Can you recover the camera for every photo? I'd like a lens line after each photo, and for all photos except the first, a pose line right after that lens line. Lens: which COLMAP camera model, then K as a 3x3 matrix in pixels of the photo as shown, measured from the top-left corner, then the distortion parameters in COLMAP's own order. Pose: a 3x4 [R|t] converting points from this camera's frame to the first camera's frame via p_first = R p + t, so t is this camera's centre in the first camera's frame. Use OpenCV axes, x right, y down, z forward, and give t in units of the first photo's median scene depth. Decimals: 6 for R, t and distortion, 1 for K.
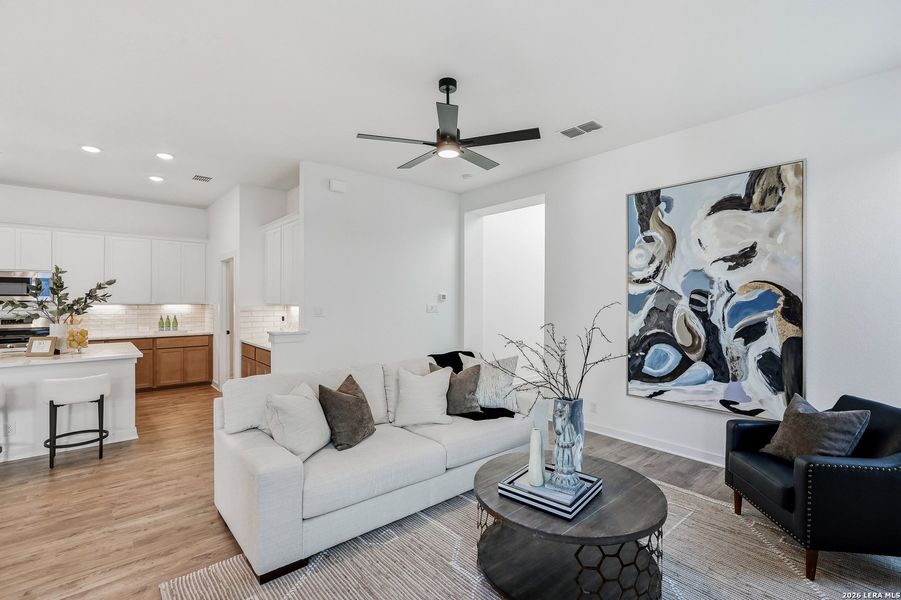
lens RADIAL K [[413.5, 0, 449.4], [0, 413.5, 300.4], [0, 0, 1]] dist [-0.009521, 0.003952]
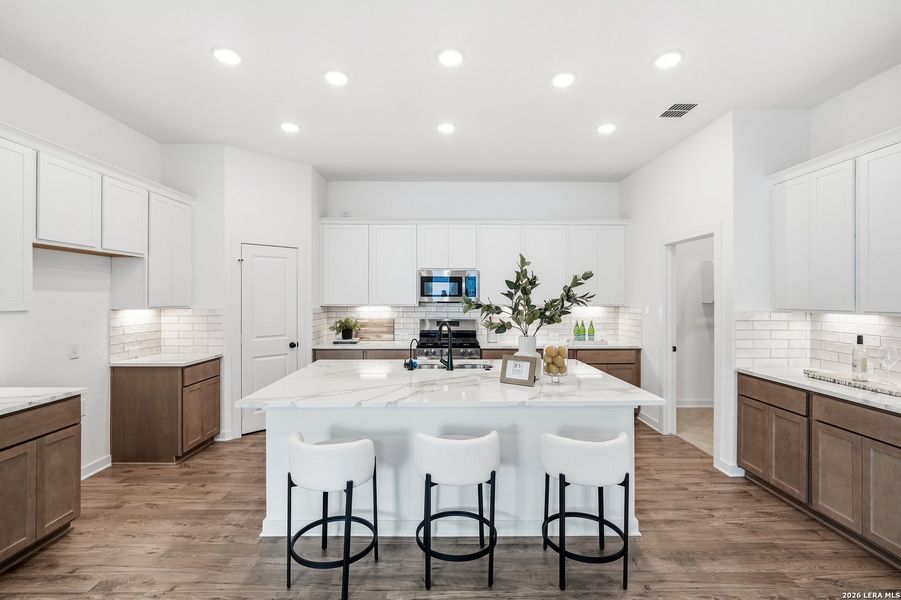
lens RADIAL K [[413.5, 0, 447.7], [0, 413.5, 297.6], [0, 0, 1]] dist [-0.009521, 0.003952]
pose [[0.764271, -0.001523, -0.644893, -0.671478], [-0.001885, 0.999988, -0.004596, -0.006416], [0.644892, 0.004728, 0.764259, 0.417006]]
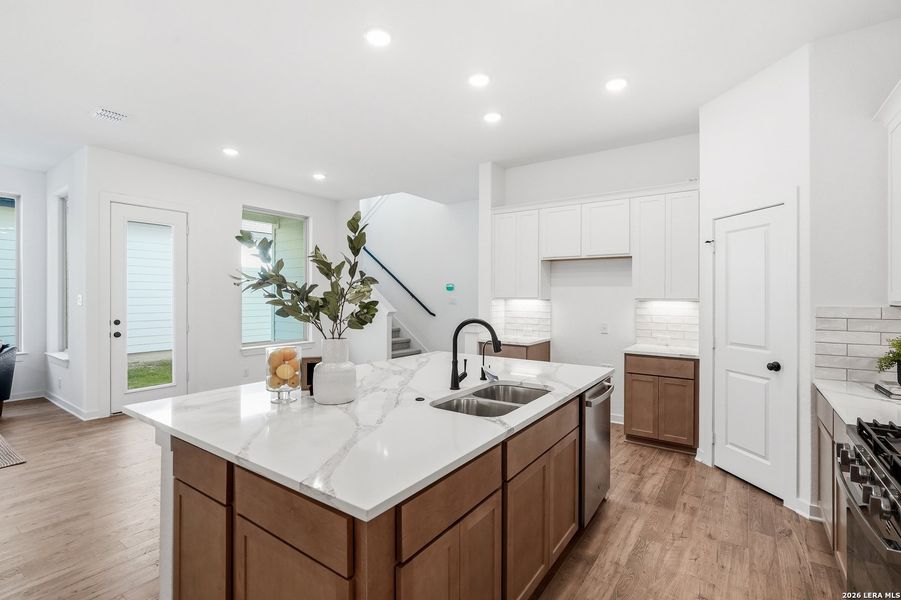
lens RADIAL K [[413.5, 0, 453.7], [0, 413.5, 296.0], [0, 0, 1]] dist [-0.009521, 0.003952]
pose [[-0.969603, -0.008714, -0.244527, -1.088344], [-0.009726, 0.999948, 0.002934, 0.007534], [0.244489, 0.005223, -0.969638, 1.675837]]
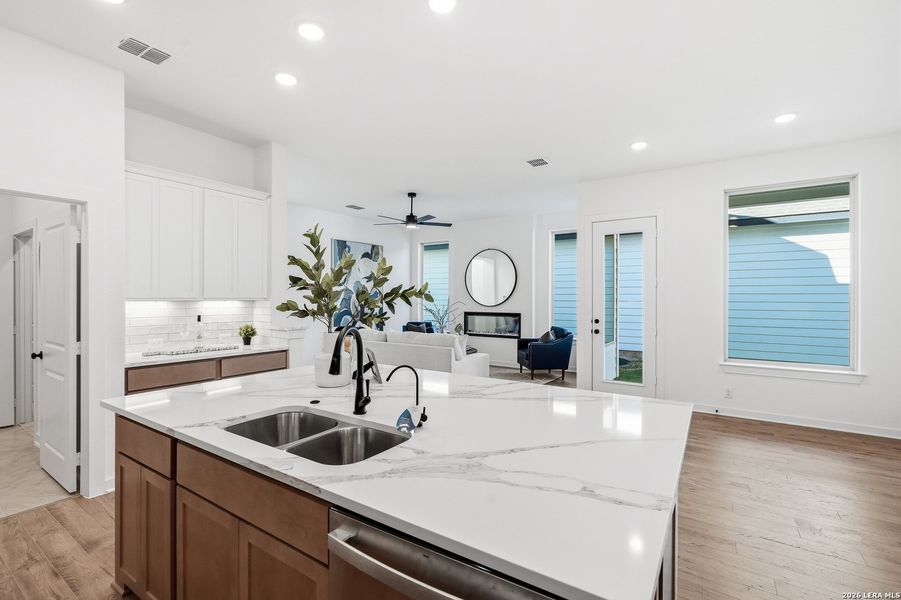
lens RADIAL K [[413.5, 0, 448.7], [0, 413.5, 297.6], [0, 0, 1]] dist [-0.009521, 0.003952]
pose [[-0.268100, -0.002917, 0.963387, -1.726507], [0.000937, 0.999994, 0.003289, 0.009434], [-0.963391, 0.001785, -0.268096, 1.123492]]
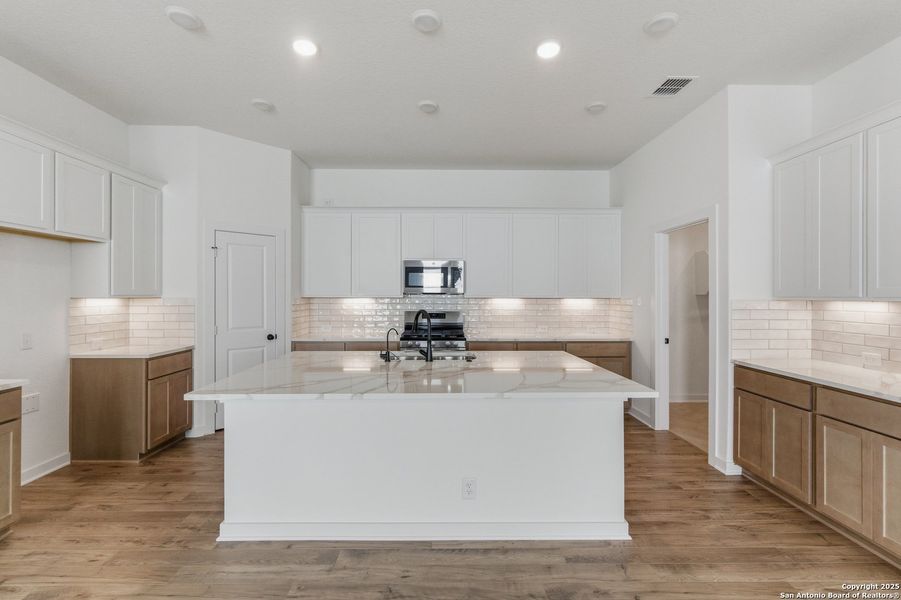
lens RADIAL K [[413.5, 0, 443.9], [0, 413.5, 293.4], [0, 0, 1]] dist [-0.009521, 0.003952]
pose [[0.766655, -0.002784, -0.642053, -0.681957], [-0.002321, 0.999972, -0.007108, 0.013196], [0.642055, 0.006940, 0.766627, 0.477839]]
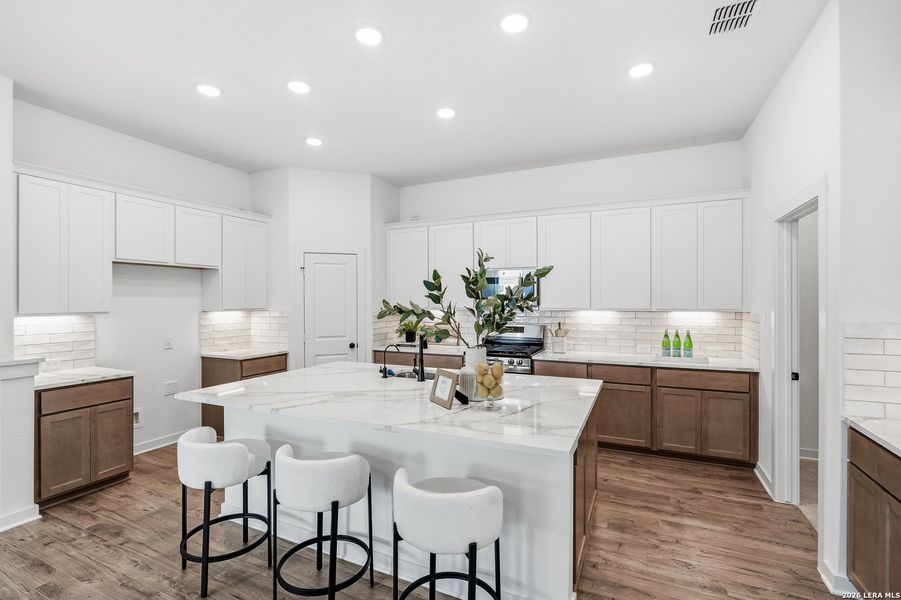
lens RADIAL K [[413.5, 0, 448.1], [0, 413.5, 302.5], [0, 0, 1]] dist [-0.009521, 0.003952]
pose [[0.405213, 0.000396, -0.914222, -0.487034], [0.000204, 1.000000, 0.000523, -0.007776], [0.914222, -0.000399, 0.405213, 0.818684]]
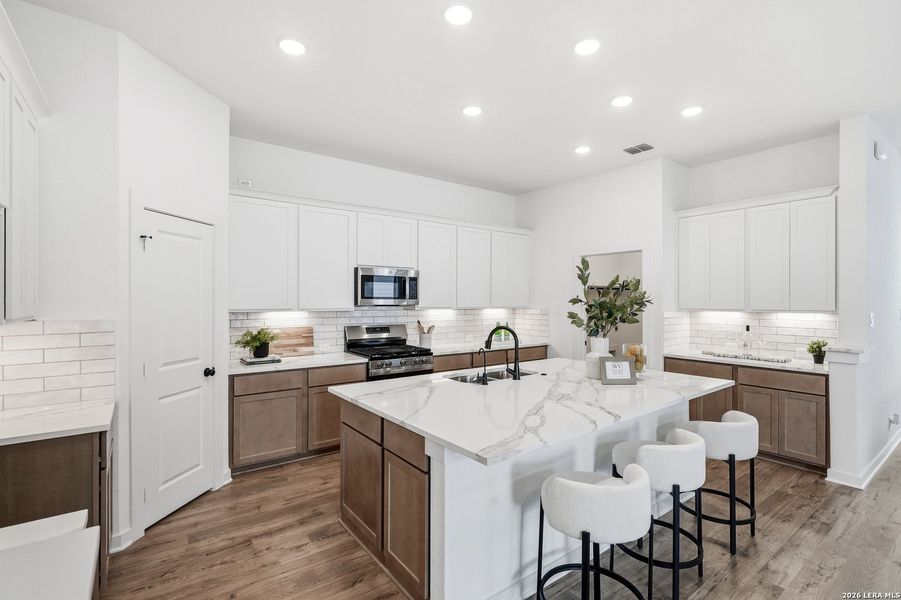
lens RADIAL K [[413.5, 0, 451.1], [0, 413.5, 304.4], [0, 0, 1]] dist [-0.009521, 0.003952]
pose [[0.997804, 0.000100, -0.066234, -1.309787], [0.000236, 0.999987, 0.005072, -0.006800], [0.066233, -0.005076, 0.997791, 0.279276]]
